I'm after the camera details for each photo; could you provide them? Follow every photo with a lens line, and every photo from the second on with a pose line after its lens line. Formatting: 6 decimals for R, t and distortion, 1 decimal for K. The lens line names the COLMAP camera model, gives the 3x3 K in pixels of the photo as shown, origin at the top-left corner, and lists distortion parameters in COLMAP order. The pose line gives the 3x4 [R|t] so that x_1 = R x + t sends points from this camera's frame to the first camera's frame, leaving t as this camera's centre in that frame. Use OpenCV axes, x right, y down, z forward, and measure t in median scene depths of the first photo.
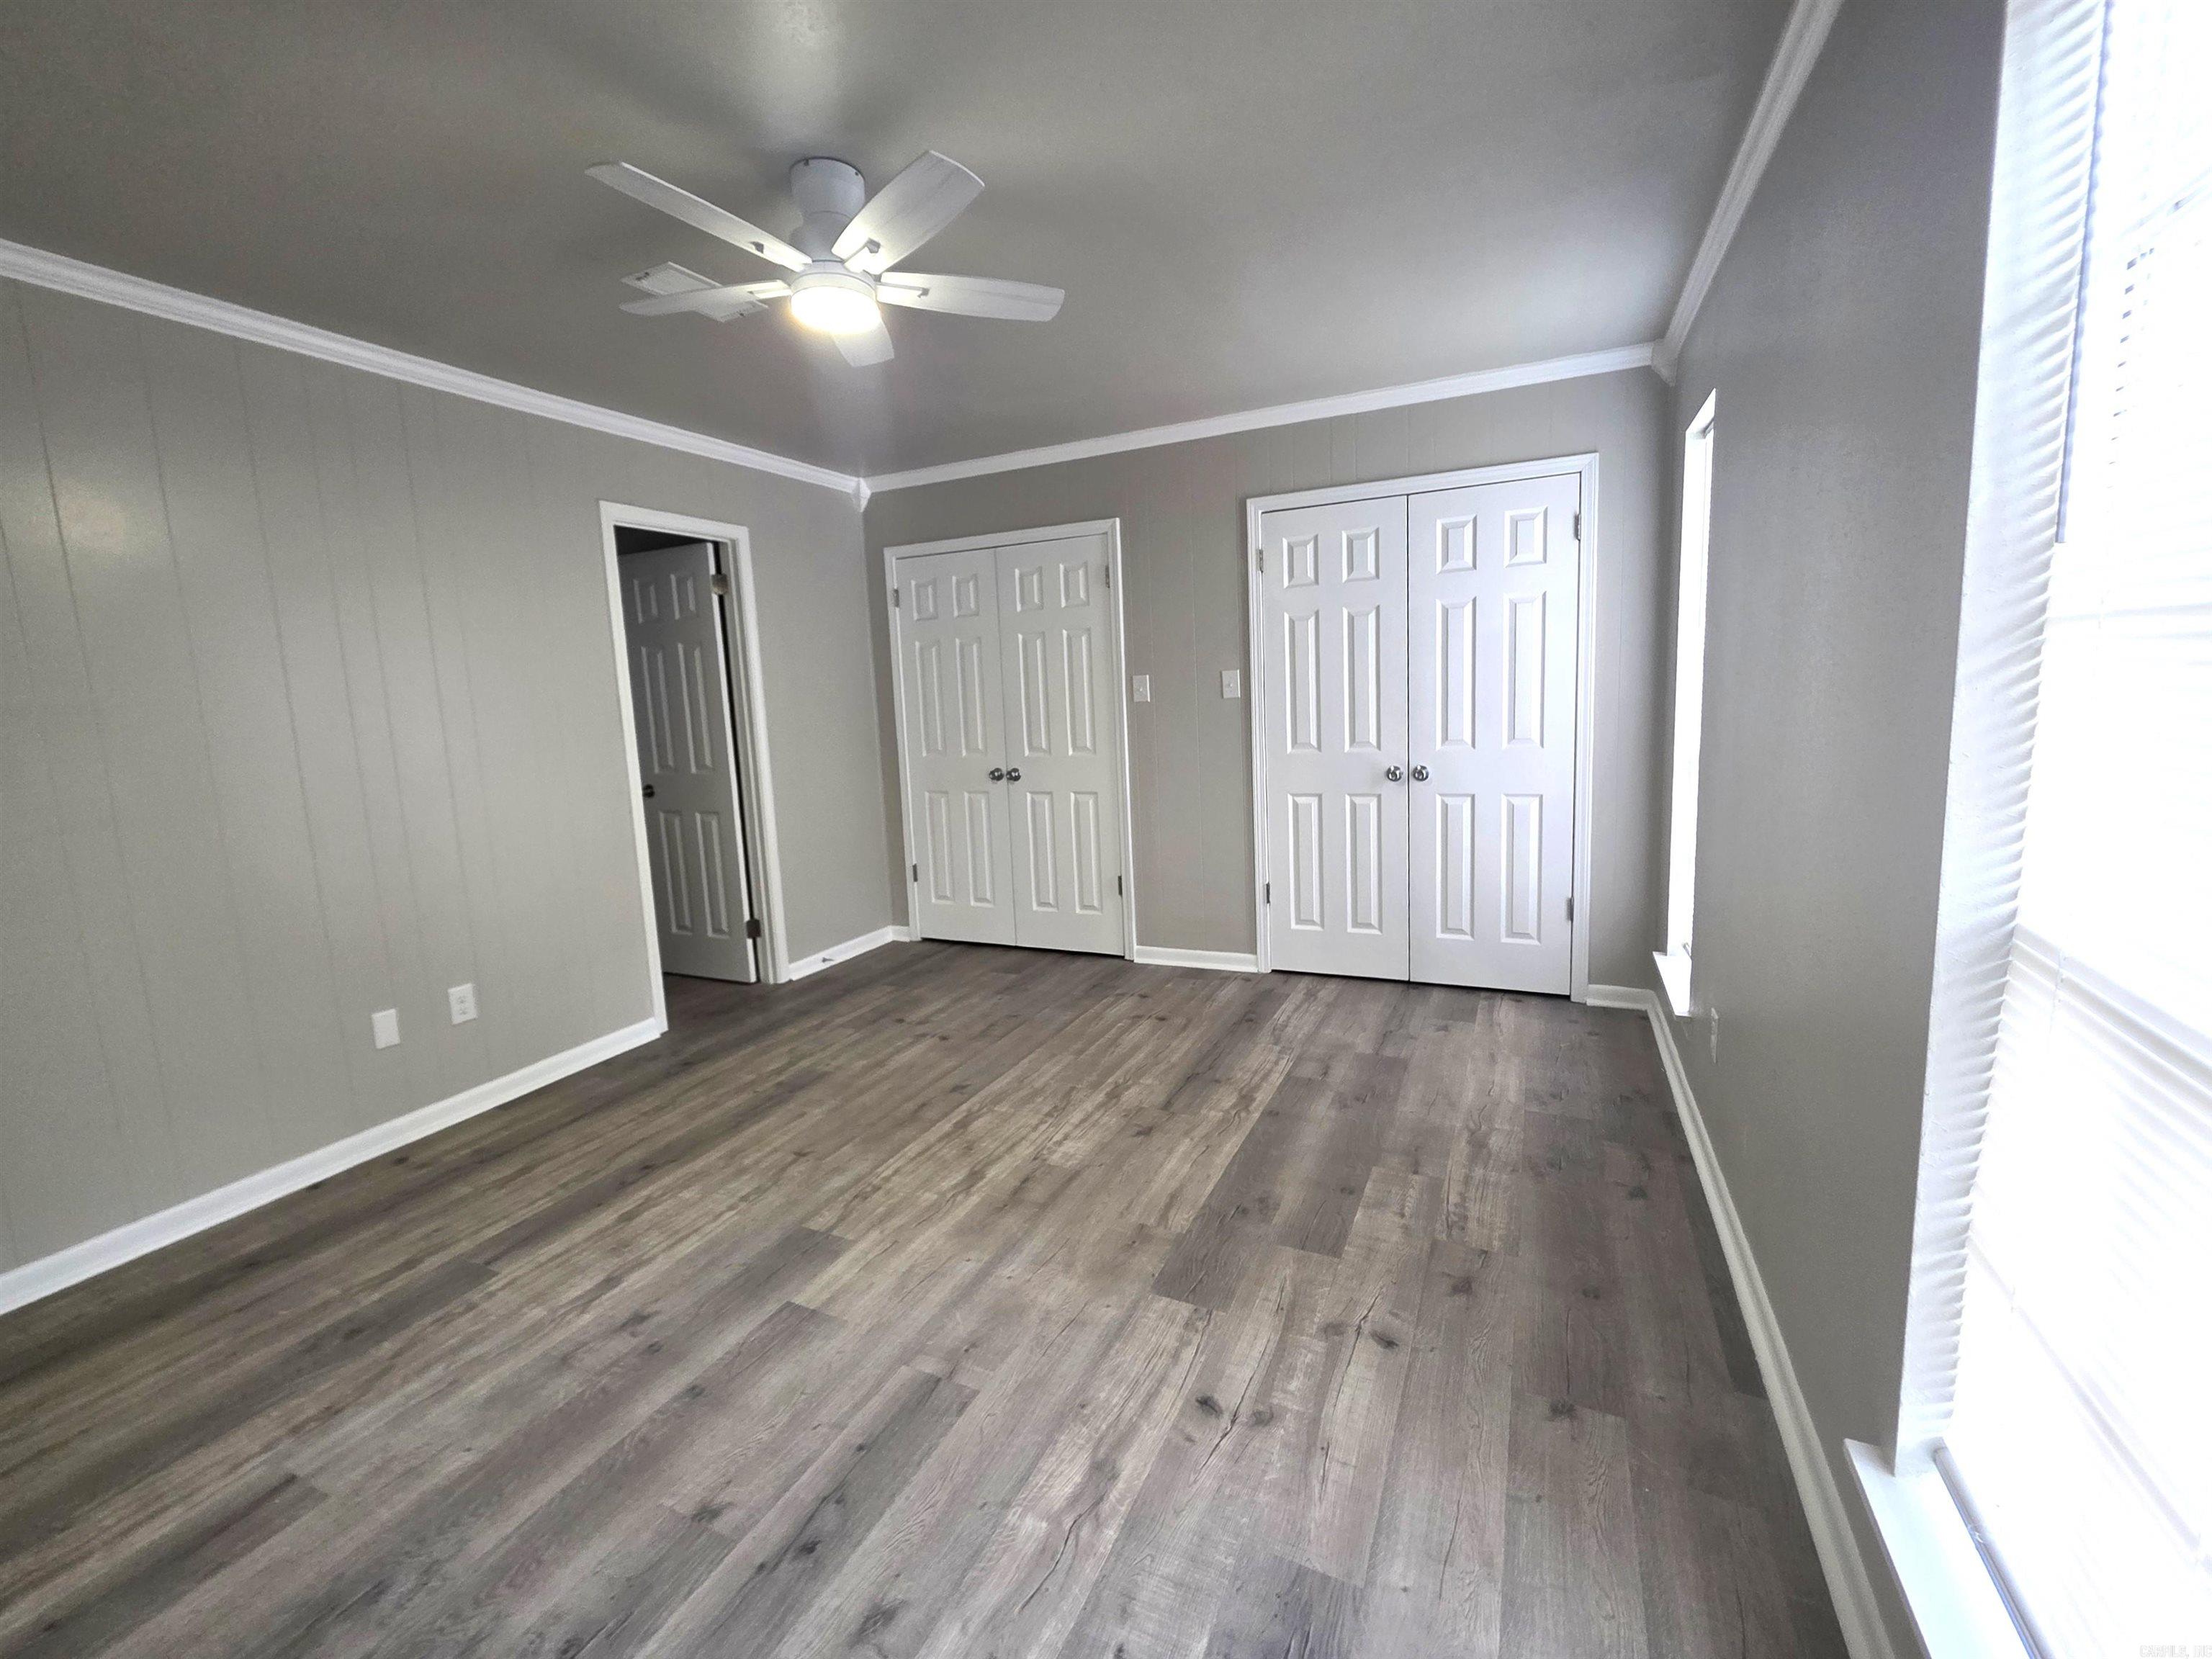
lens RADIAL K [[908.4, 0, 1092.7], [0, 908.4, 809.8], [0, 0, 1]] dist [0.000840, -0.000500]
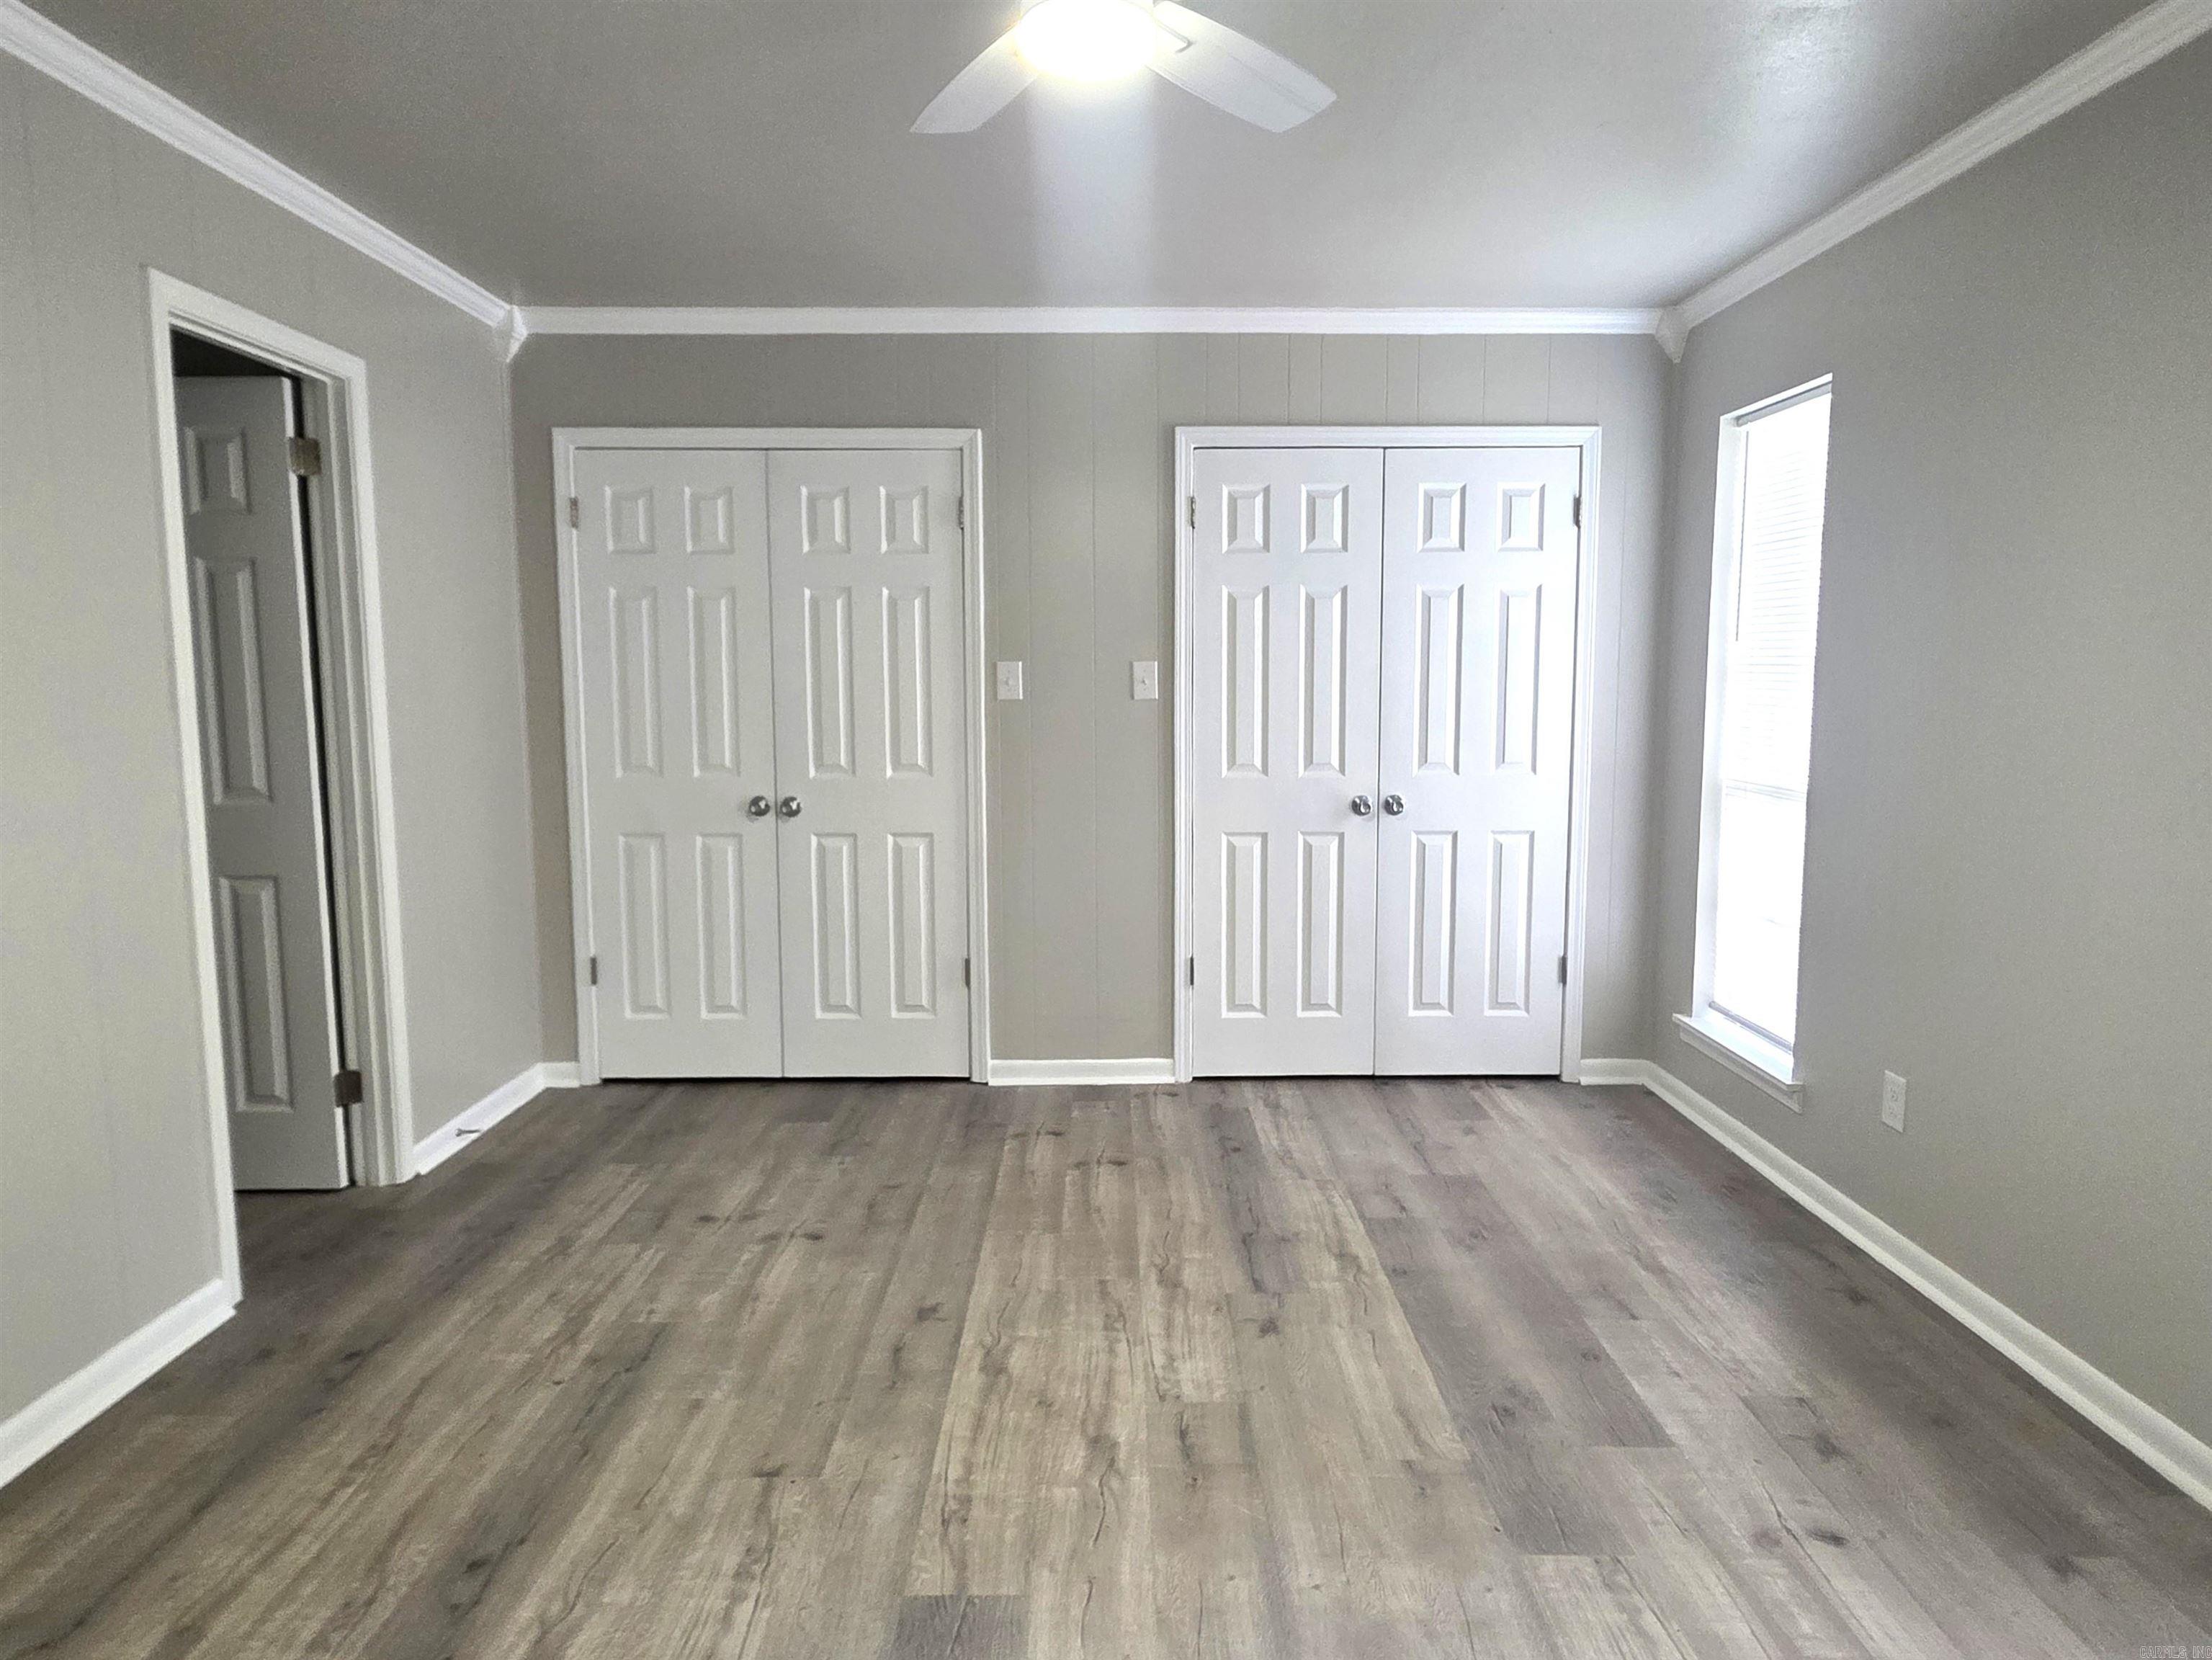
lens RADIAL K [[1266.1, 0, 1104.7], [0, 1266.1, 814.3], [0, 0, 1]] dist [0.000970, -0.000942]
pose [[0.904585, -0.001696, 0.426290, -0.320560], [0.016924, 0.999347, -0.031935, -0.001793], [-0.425958, 0.036102, 0.904023, 0.125358]]
